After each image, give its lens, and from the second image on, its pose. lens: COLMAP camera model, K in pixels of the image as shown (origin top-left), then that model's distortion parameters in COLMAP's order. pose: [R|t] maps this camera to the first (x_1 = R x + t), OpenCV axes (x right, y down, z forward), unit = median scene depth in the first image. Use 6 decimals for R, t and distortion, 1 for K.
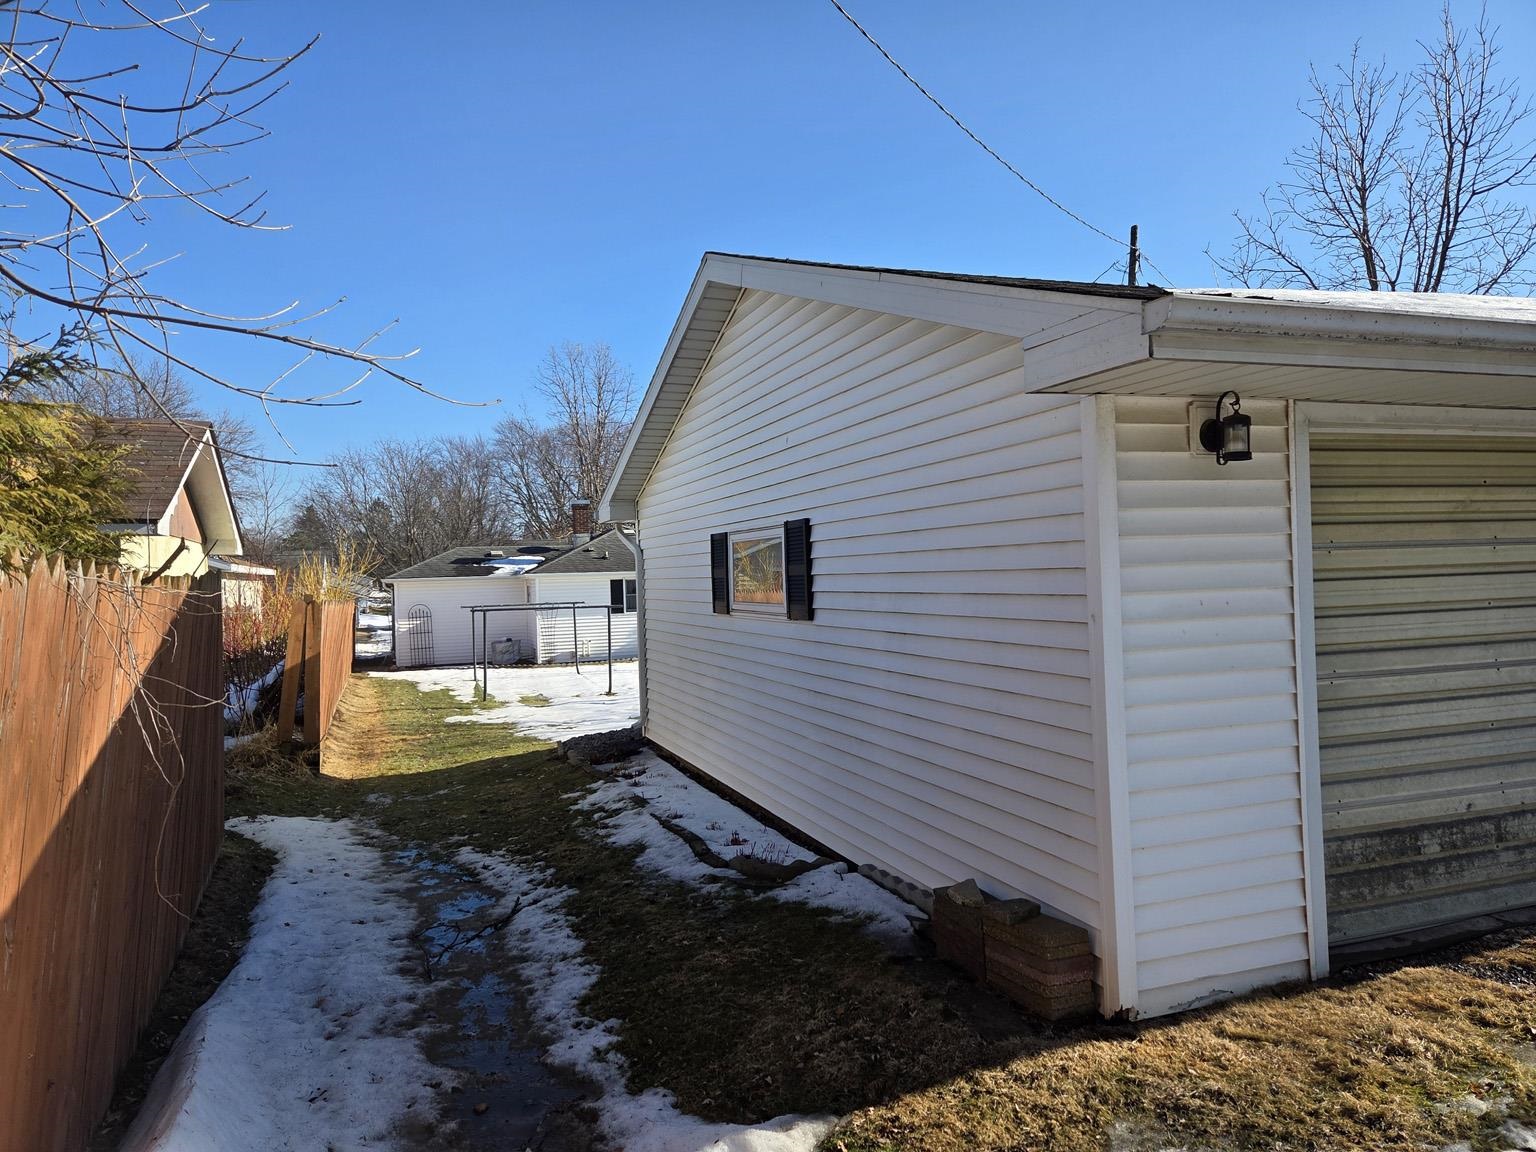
lens RADIAL K [[1025.6, 0, 772.0], [0, 1025.6, 583.3], [0, 0, 1]] dist [0.068180, -0.029950]
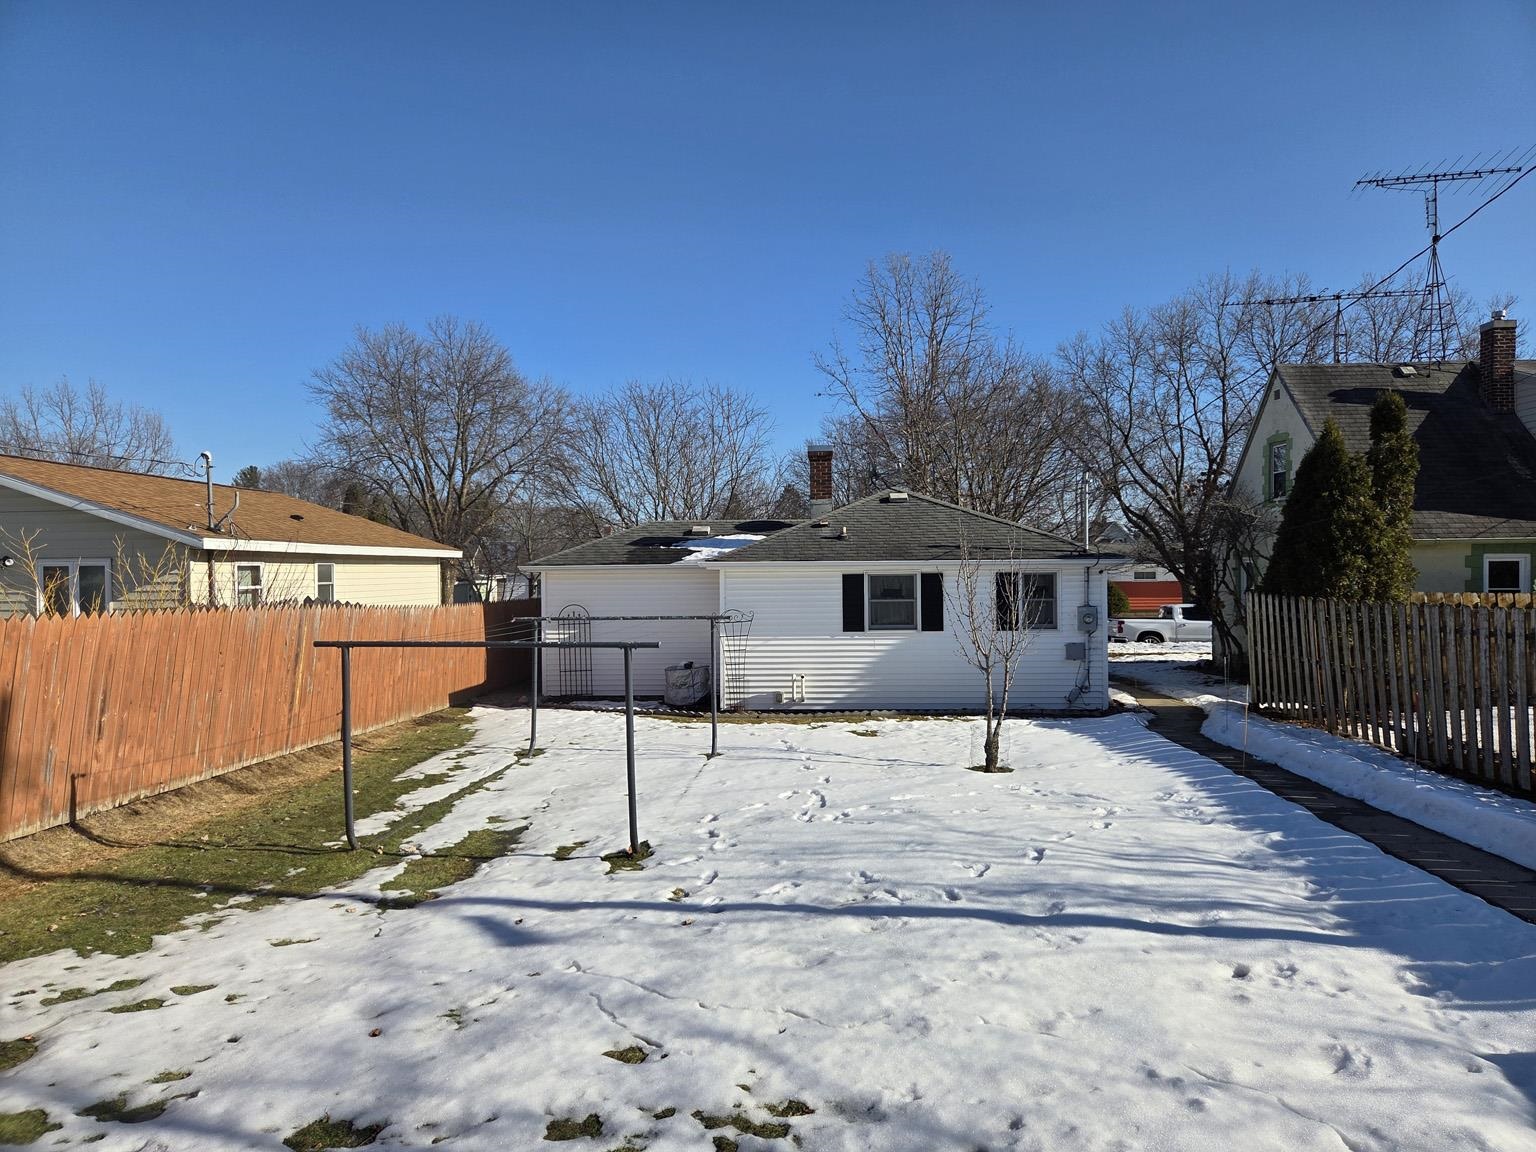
lens RADIAL K [[1025.6, 0, 758.7], [0, 1025.6, 583.2], [0, 0, 1]] dist [0.068180, -0.029950]
pose [[0.915513, 0.026461, -0.401418, 0.035476], [-0.022170, 0.999637, 0.015334, -0.006420], [0.401678, -0.005139, 0.915767, 0.451476]]
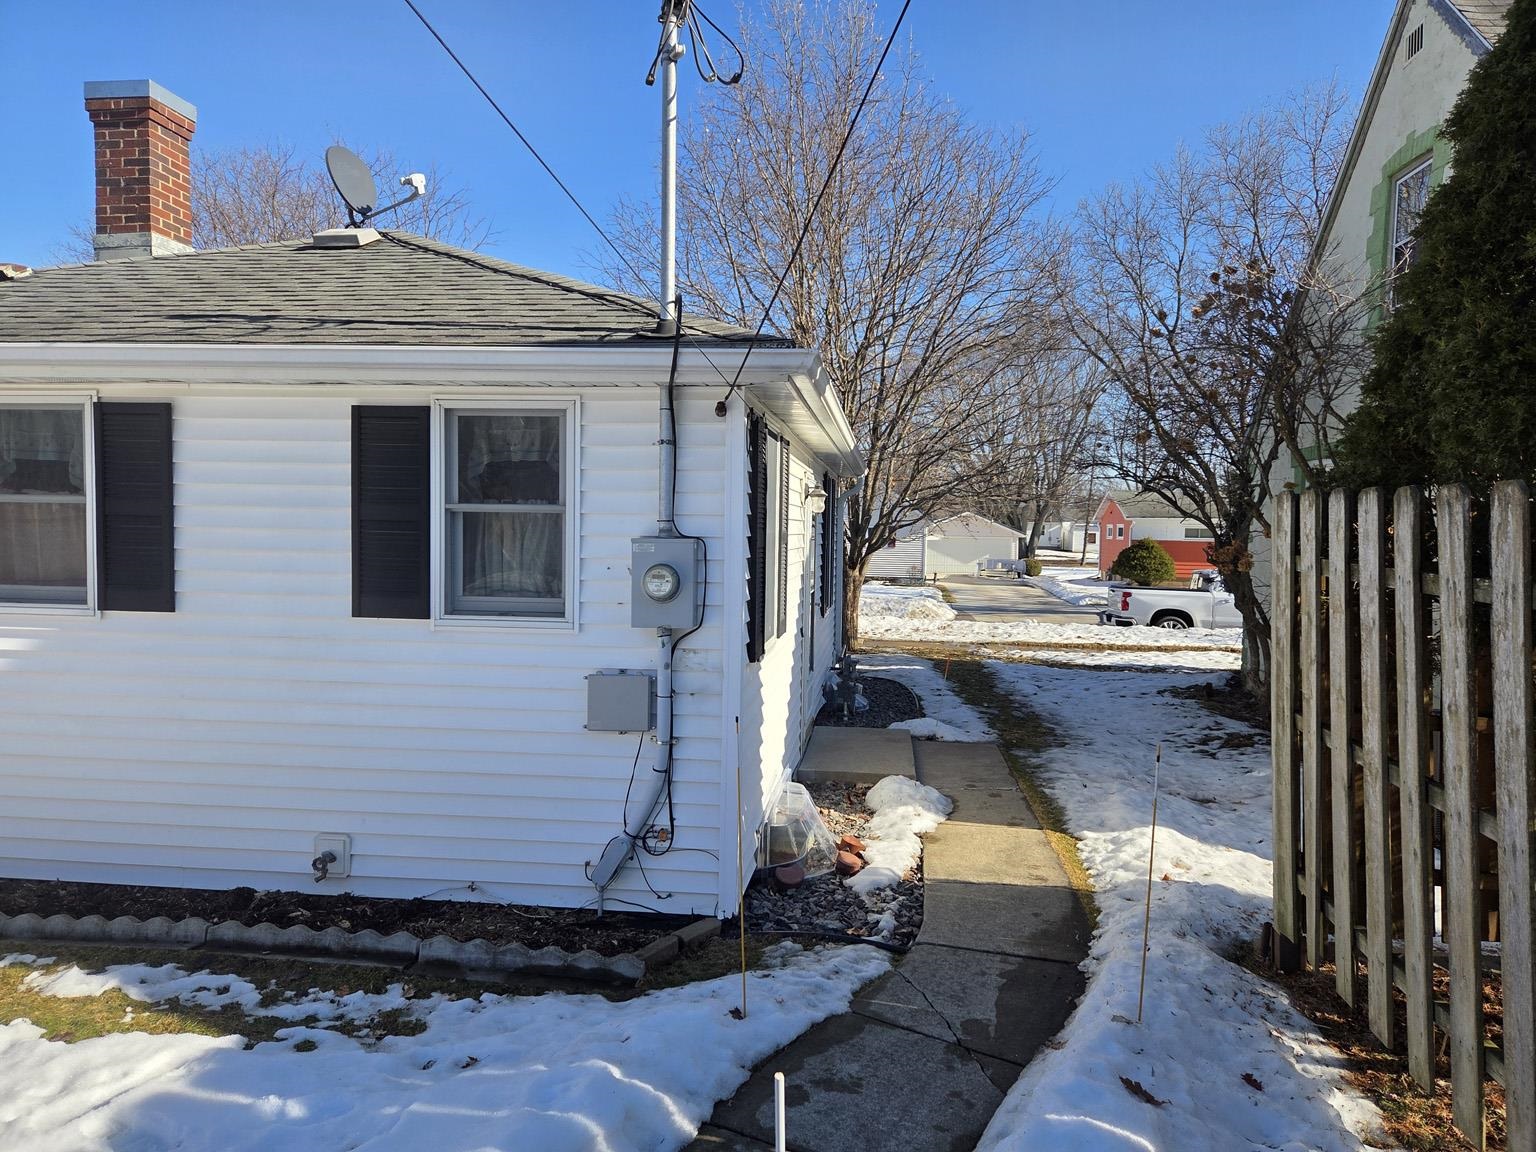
lens RADIAL K [[1025.6, 0, 772.4], [0, 1025.6, 579.7], [0, 0, 1]] dist [0.068180, -0.029950]
pose [[0.887483, 0.068913, -0.455659, 0.057312], [-0.049684, 0.997301, 0.054061, 0.009159], [0.458155, -0.025340, 0.888511, 0.937012]]
